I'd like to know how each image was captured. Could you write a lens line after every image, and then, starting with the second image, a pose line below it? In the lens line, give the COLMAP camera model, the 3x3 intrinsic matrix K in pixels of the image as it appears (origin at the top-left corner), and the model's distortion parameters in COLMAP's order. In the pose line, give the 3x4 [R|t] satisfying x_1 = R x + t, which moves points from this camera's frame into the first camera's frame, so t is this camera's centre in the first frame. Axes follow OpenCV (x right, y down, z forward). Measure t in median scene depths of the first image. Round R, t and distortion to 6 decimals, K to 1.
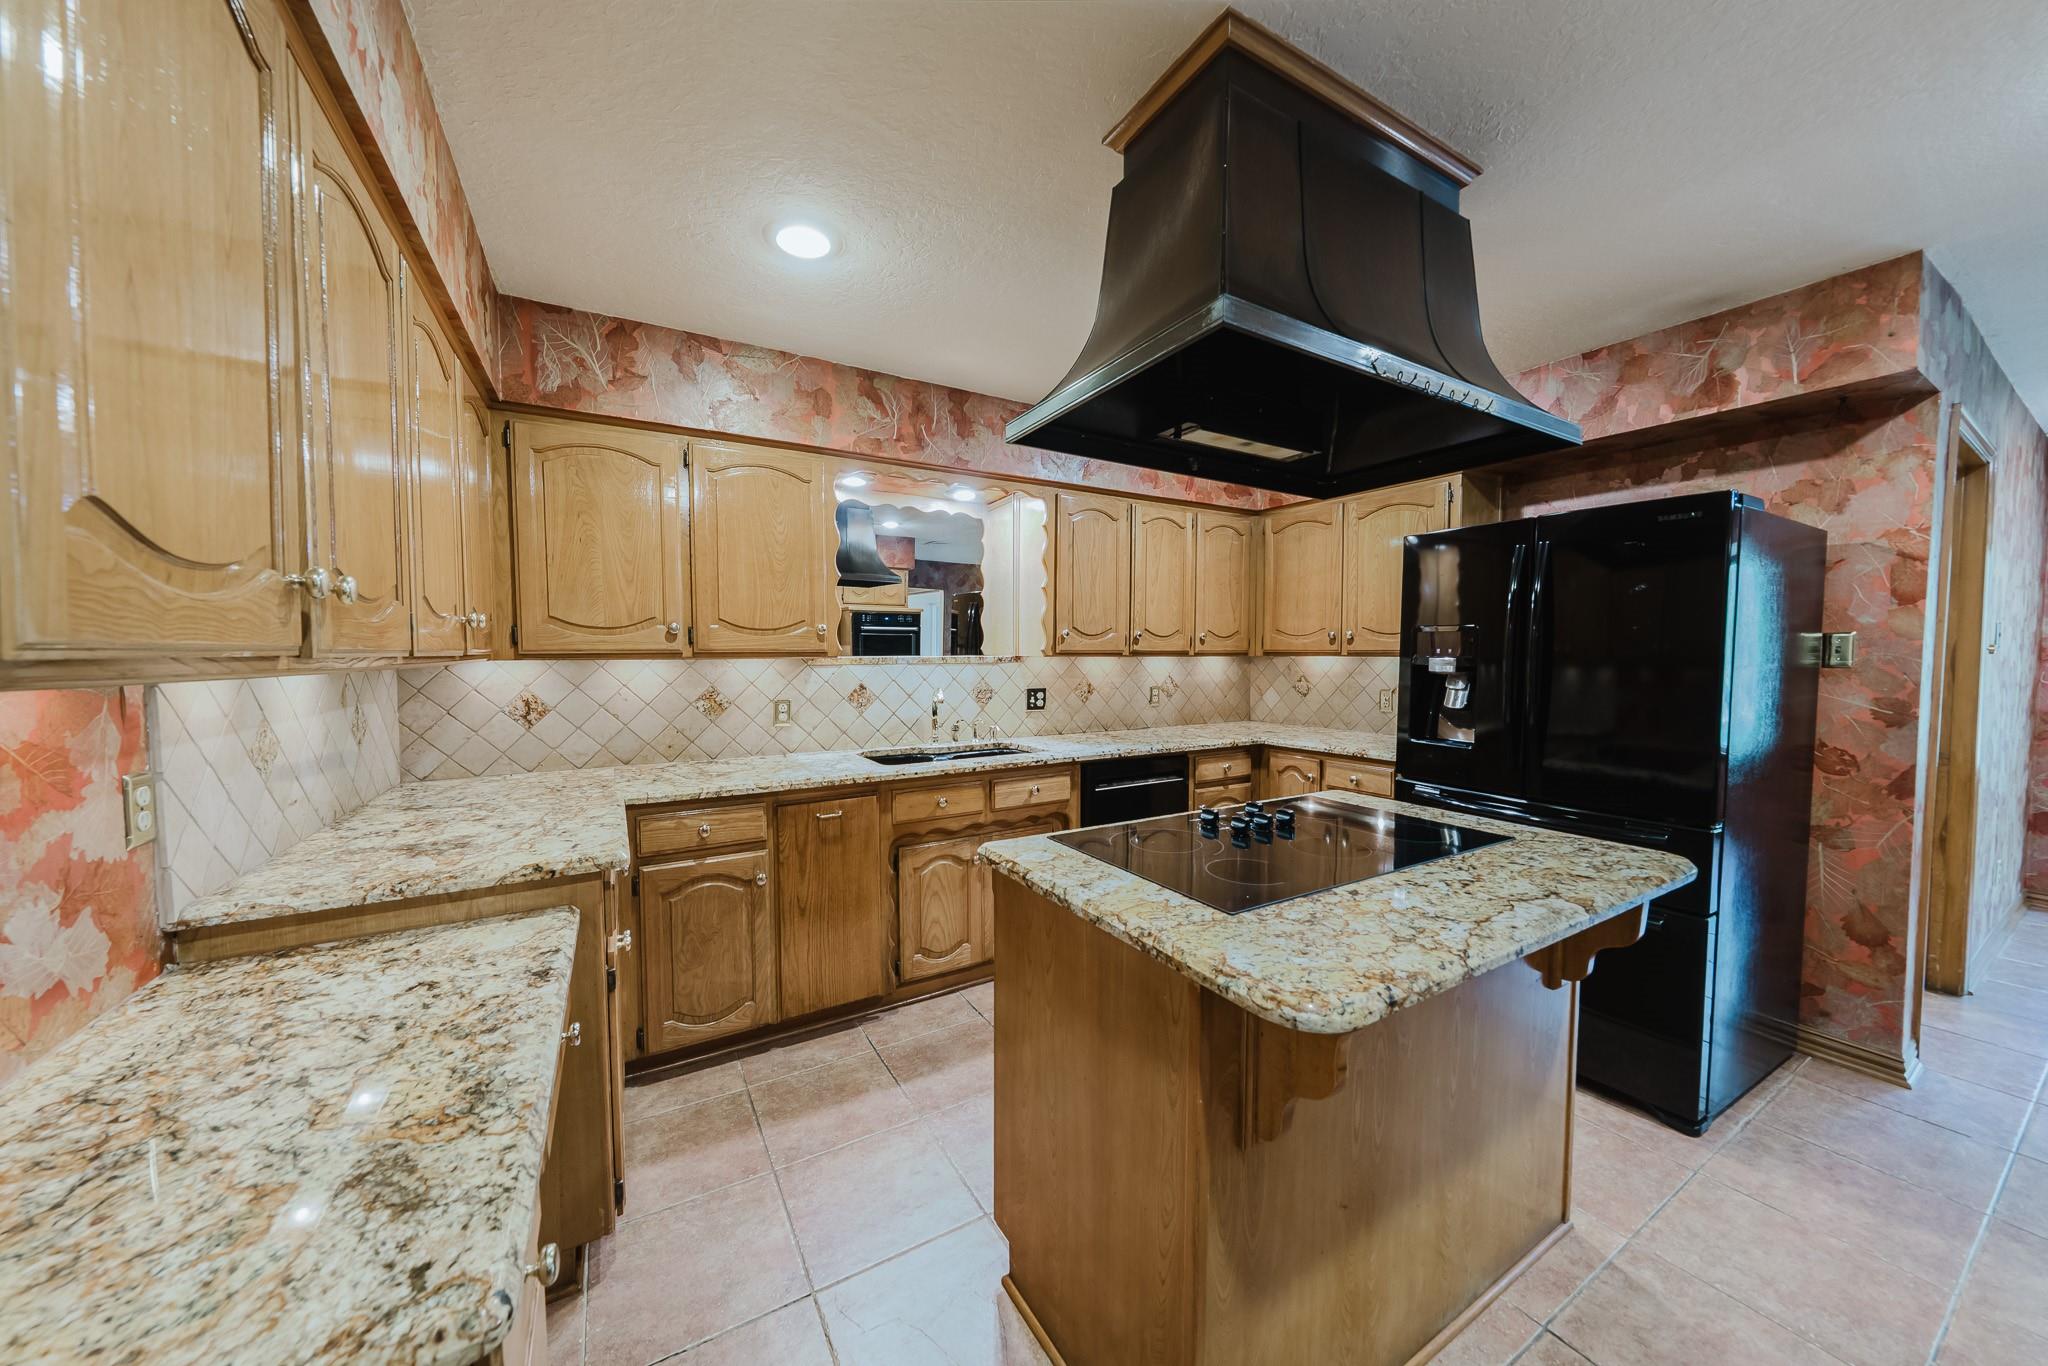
lens RADIAL K [[699.9, 0, 1024.0], [0, 699.9, 683.0], [0, 0, 1]] dist [-0.005445, 0.001070]
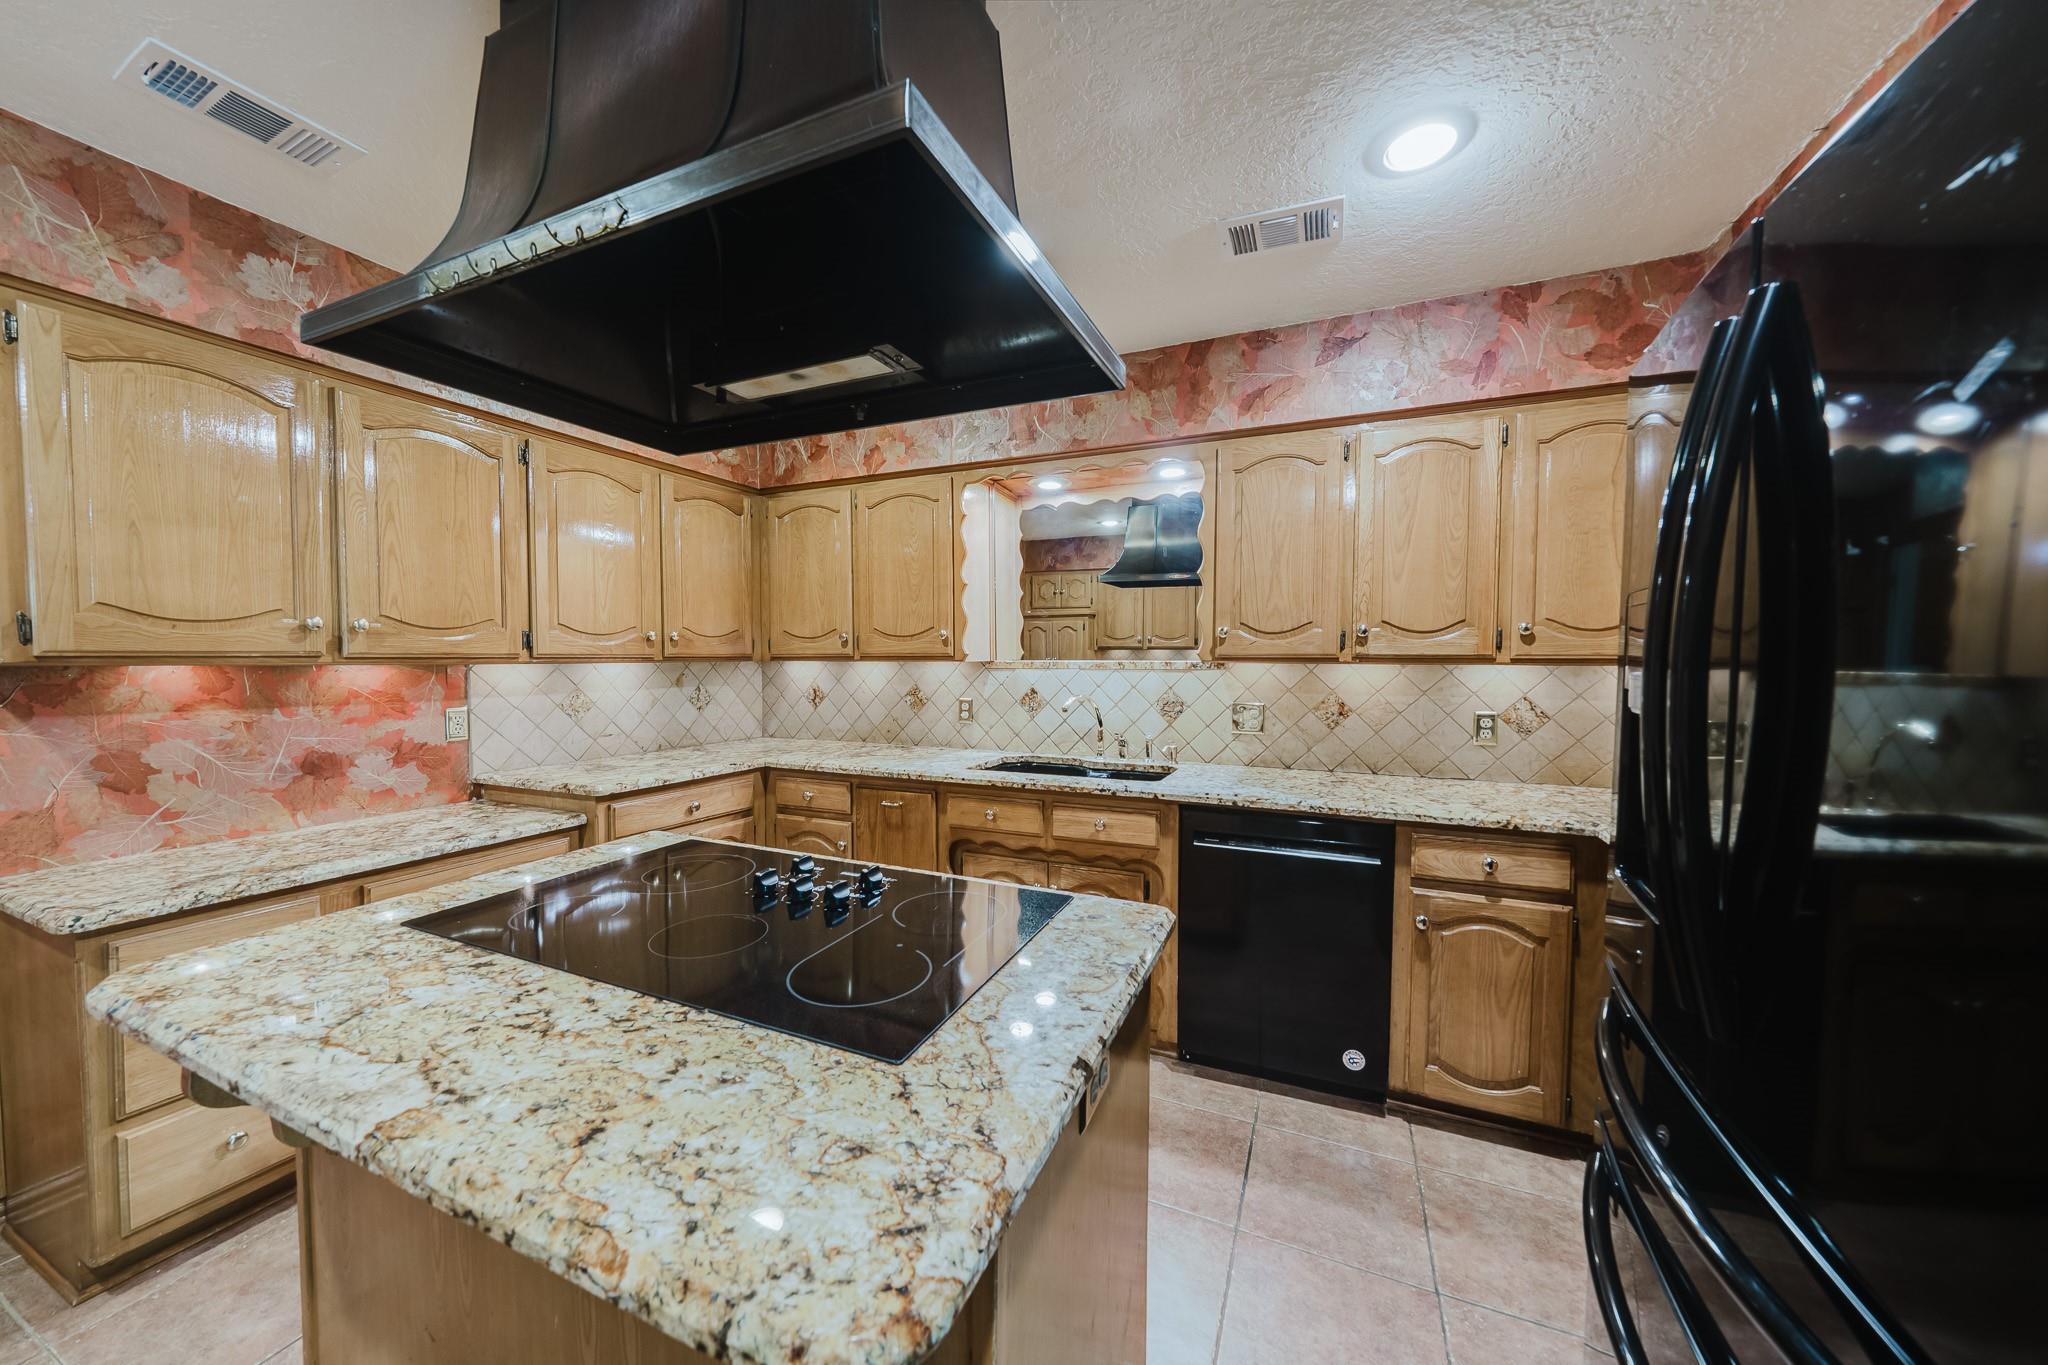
lens RADIAL K [[699.9, 0, 1024.0], [0, 699.9, 682.5], [0, 0, 1]] dist [-0.005445, 0.001070]
pose [[0.584291, 0.031586, -0.810930, 0.736424], [-0.038059, 0.999209, 0.011498, -0.022673], [0.810652, 0.024145, 0.585031, 0.525235]]
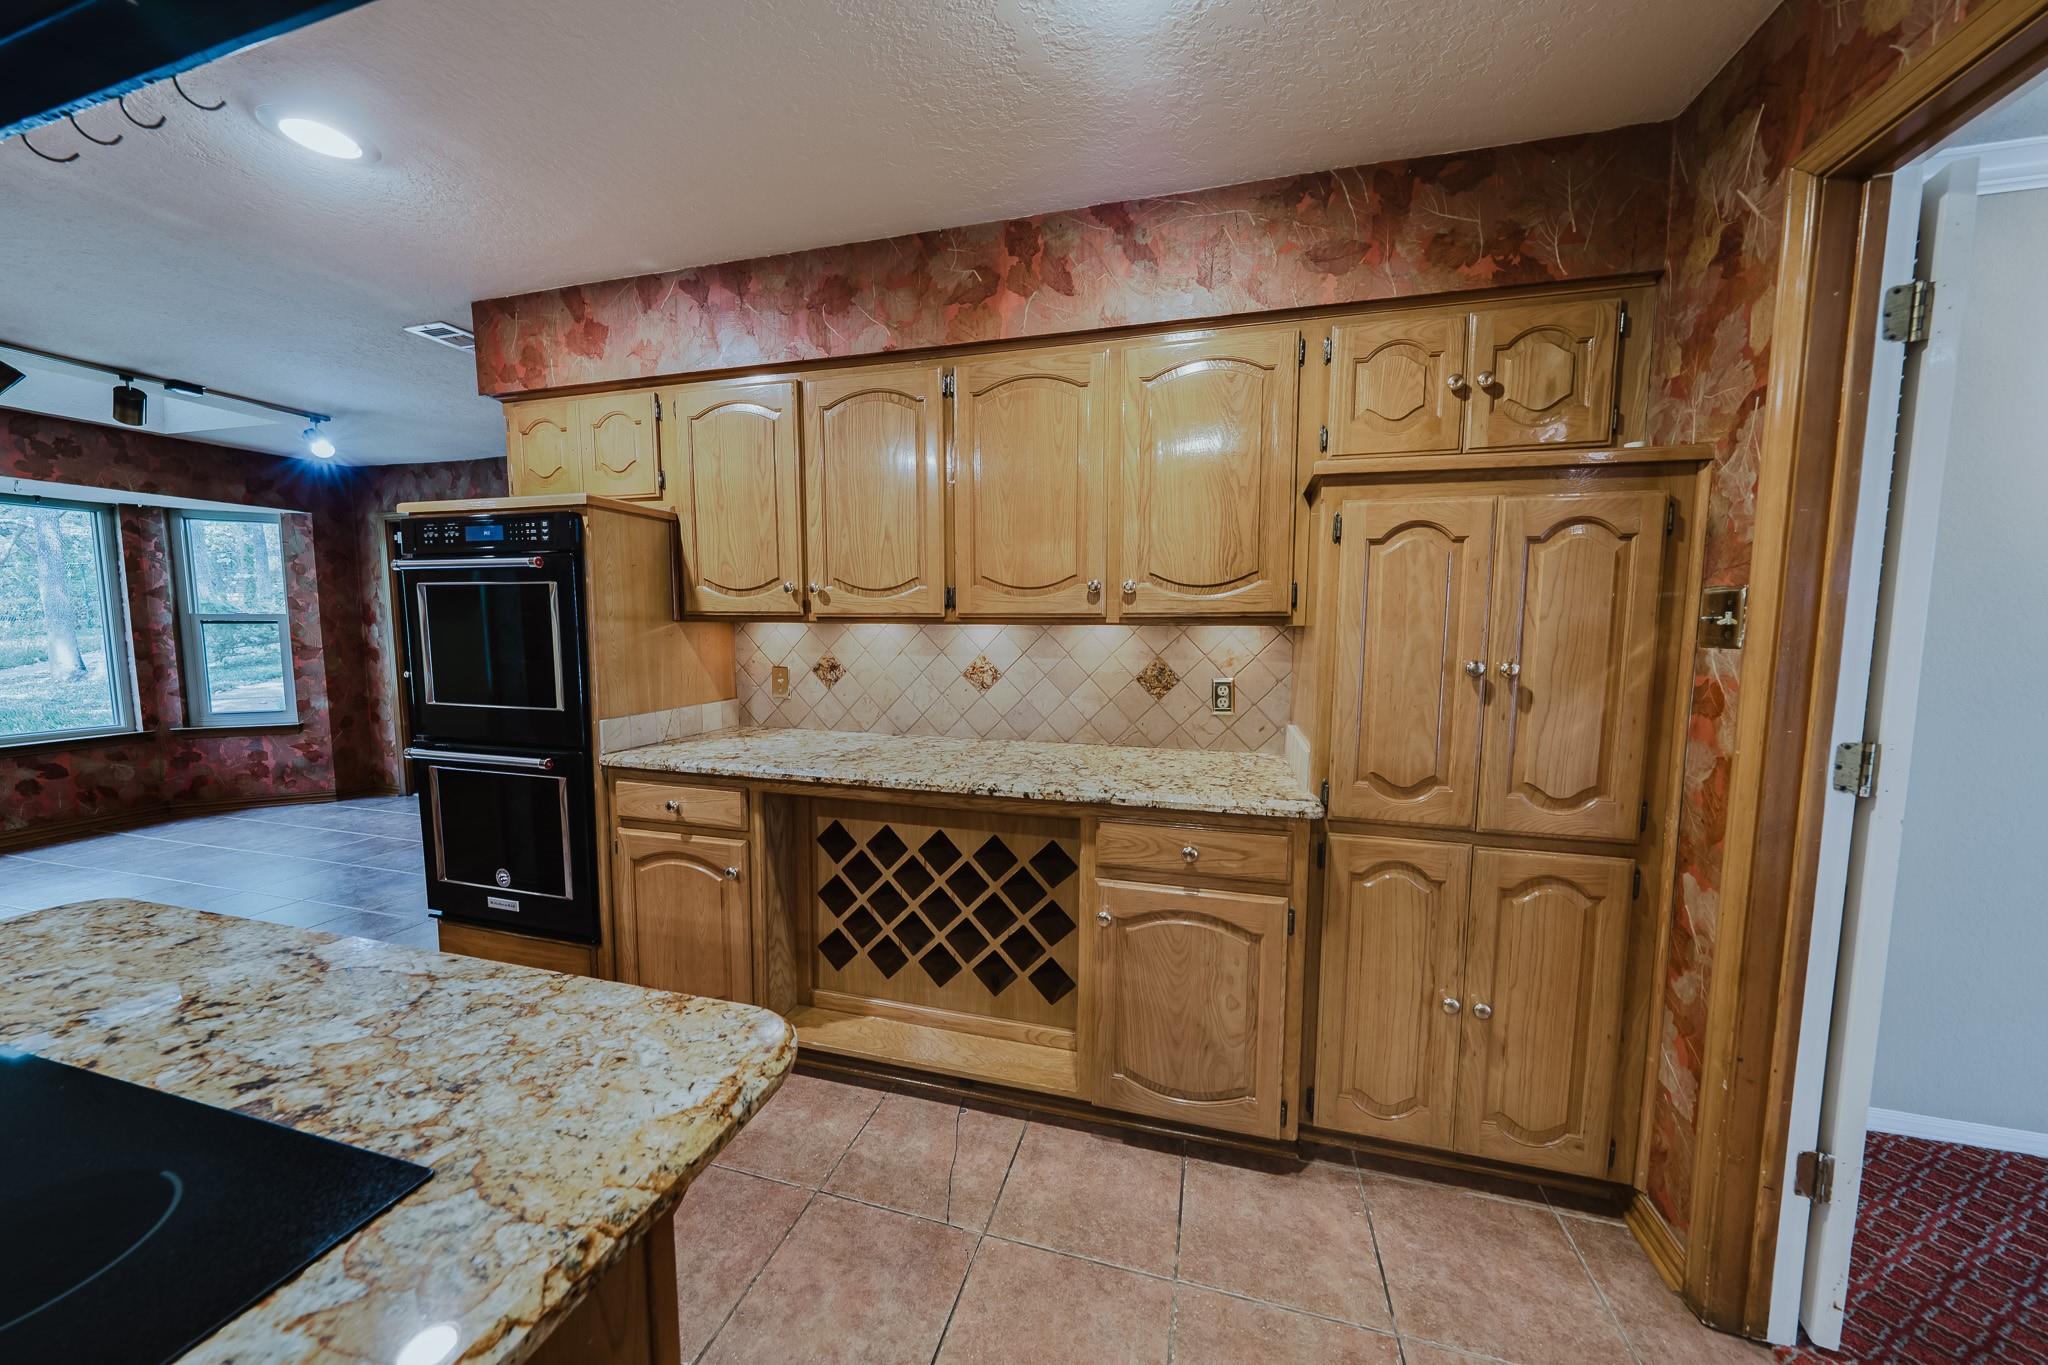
lens RADIAL K [[699.9, 0, 1024.0], [0, 699.9, 682.5], [0, 0, 1]] dist [-0.005445, 0.001070]
pose [[-0.690968, -0.070632, 0.719426, -0.138332], [0.027317, 0.991953, 0.123624, -0.022265], [-0.722369, 0.105073, -0.683479, 0.465226]]
